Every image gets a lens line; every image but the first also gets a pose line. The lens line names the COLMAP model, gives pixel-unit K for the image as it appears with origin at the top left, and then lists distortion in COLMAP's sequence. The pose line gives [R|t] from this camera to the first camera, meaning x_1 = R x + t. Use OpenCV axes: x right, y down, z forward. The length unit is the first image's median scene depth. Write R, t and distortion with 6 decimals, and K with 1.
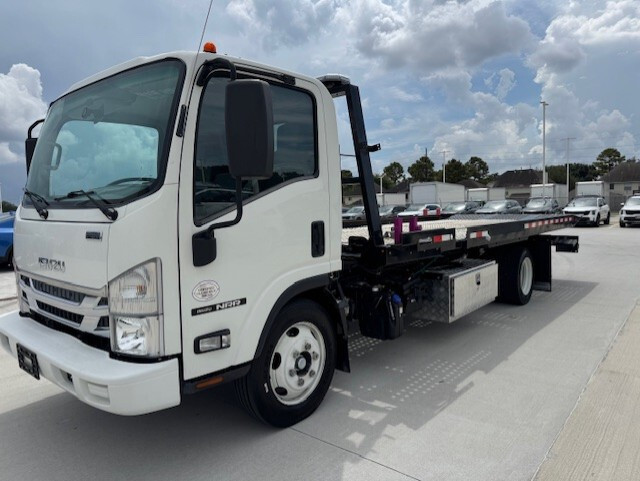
lens RADIAL K [[447.4, 0, 316.6], [0, 447.4, 240.7], [0, 0, 1]] dist [0.032836, -0.021630]
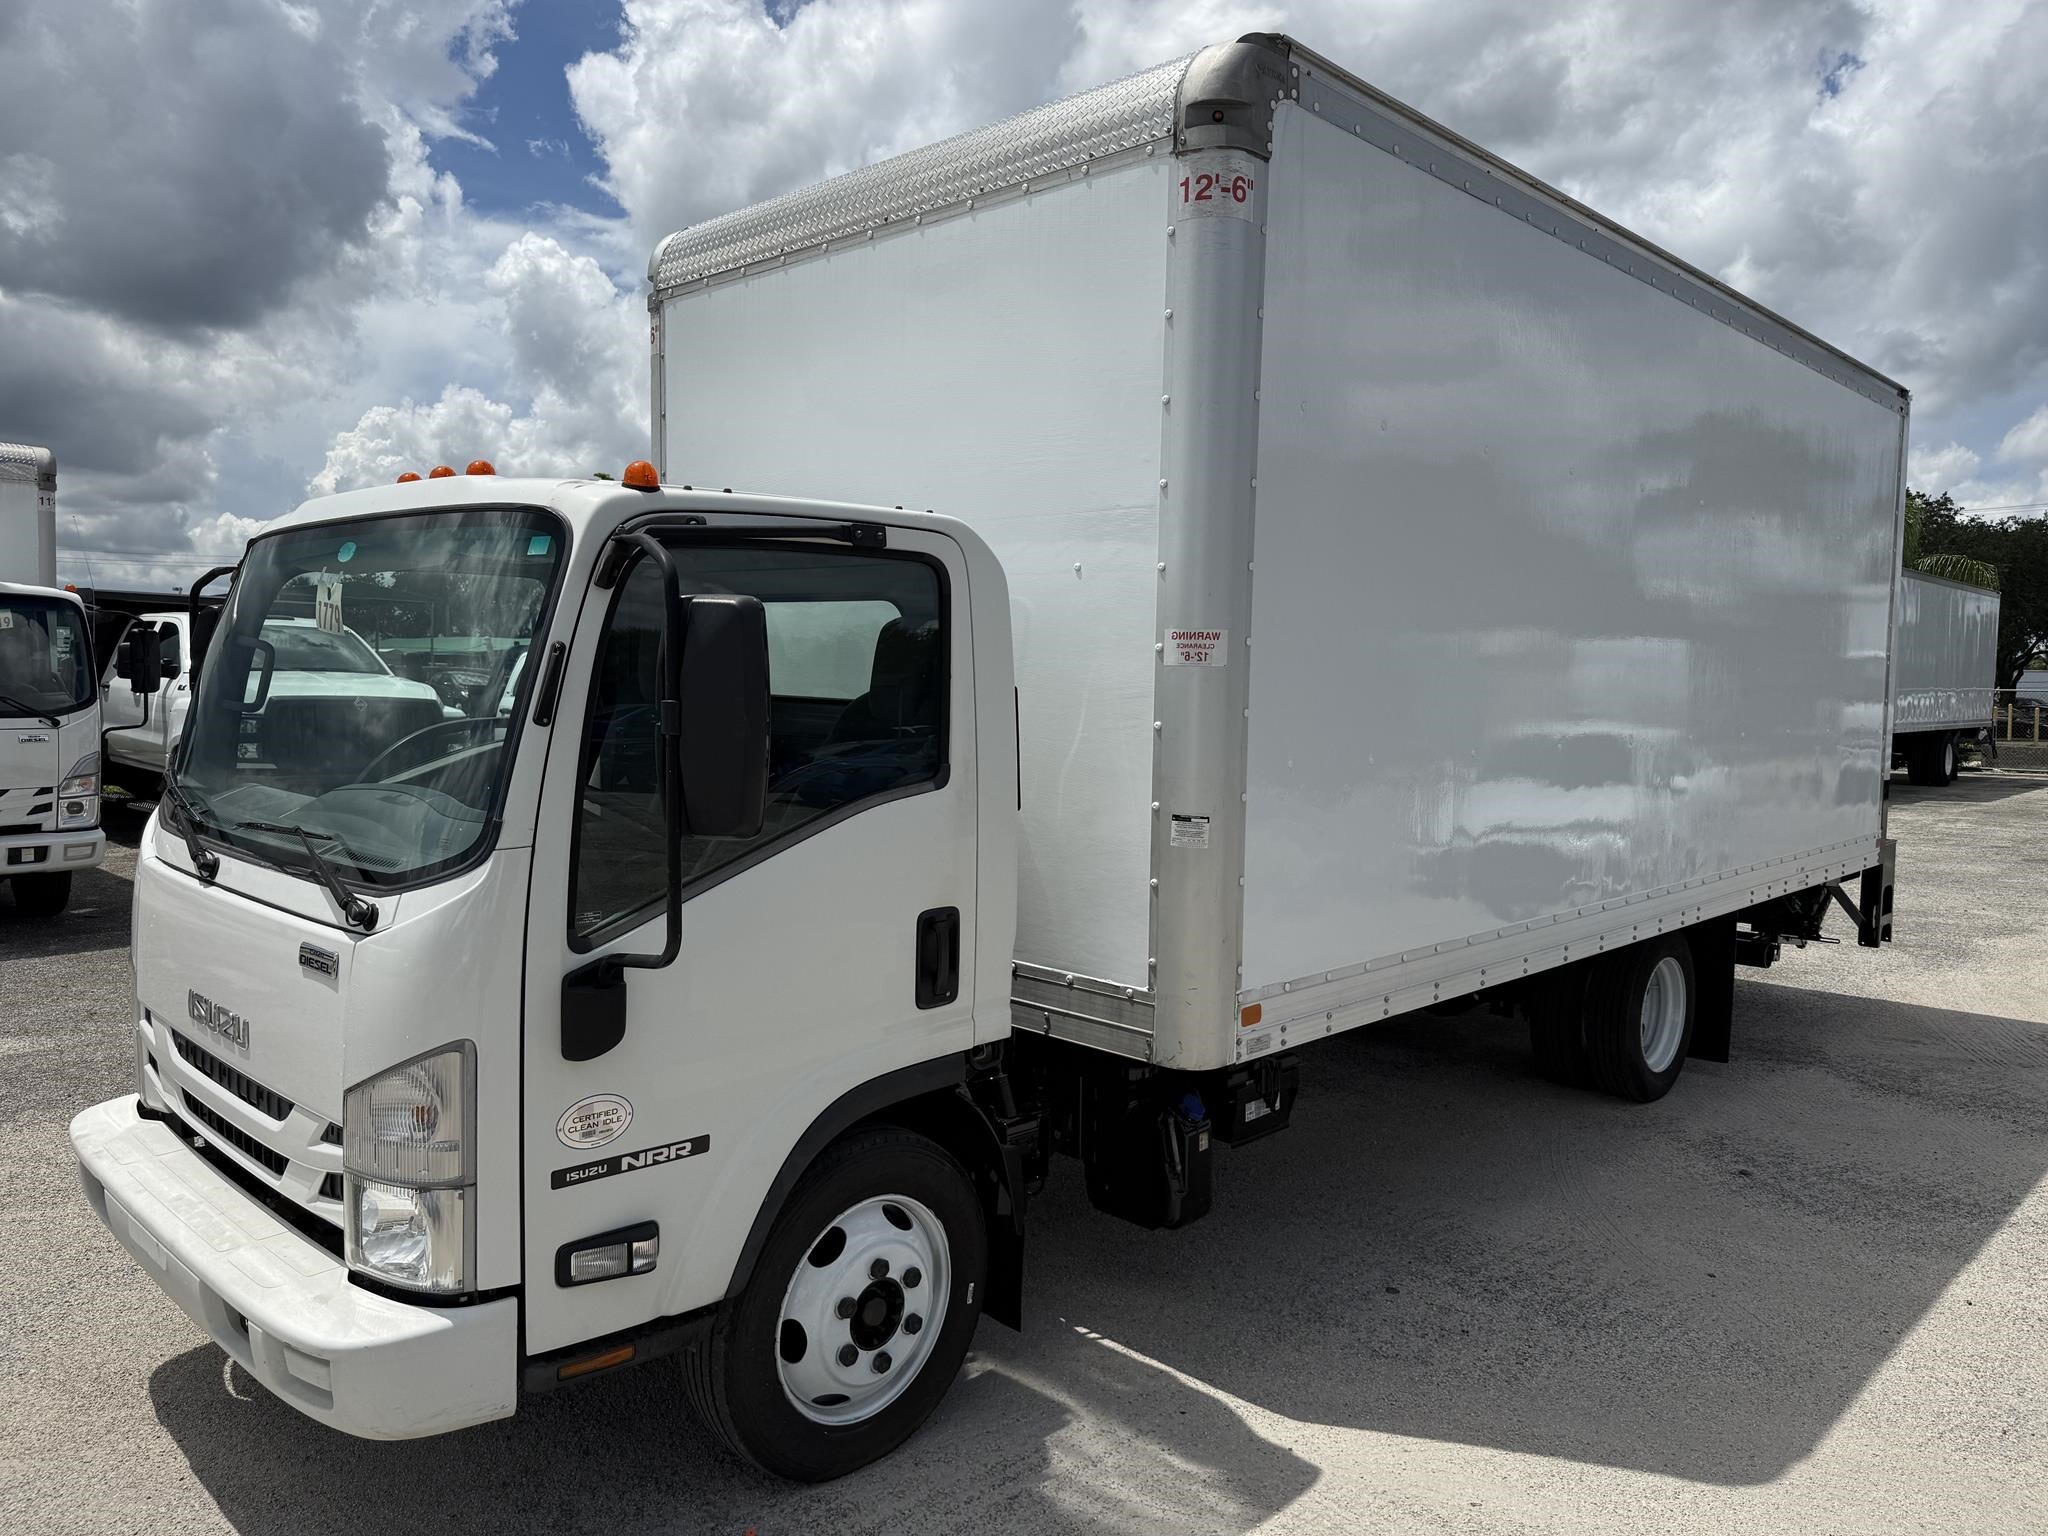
lens RADIAL K [[1431.6, 0, 1016.4], [0, 1431.6, 763.6], [0, 0, 1]] dist [0.032836, -0.021630]
pose [[0.997129, 0.041422, -0.063394, 0.171621], [-0.042725, 0.998900, -0.019341, -0.180054], [0.062523, 0.021994, 0.997801, -0.197531]]
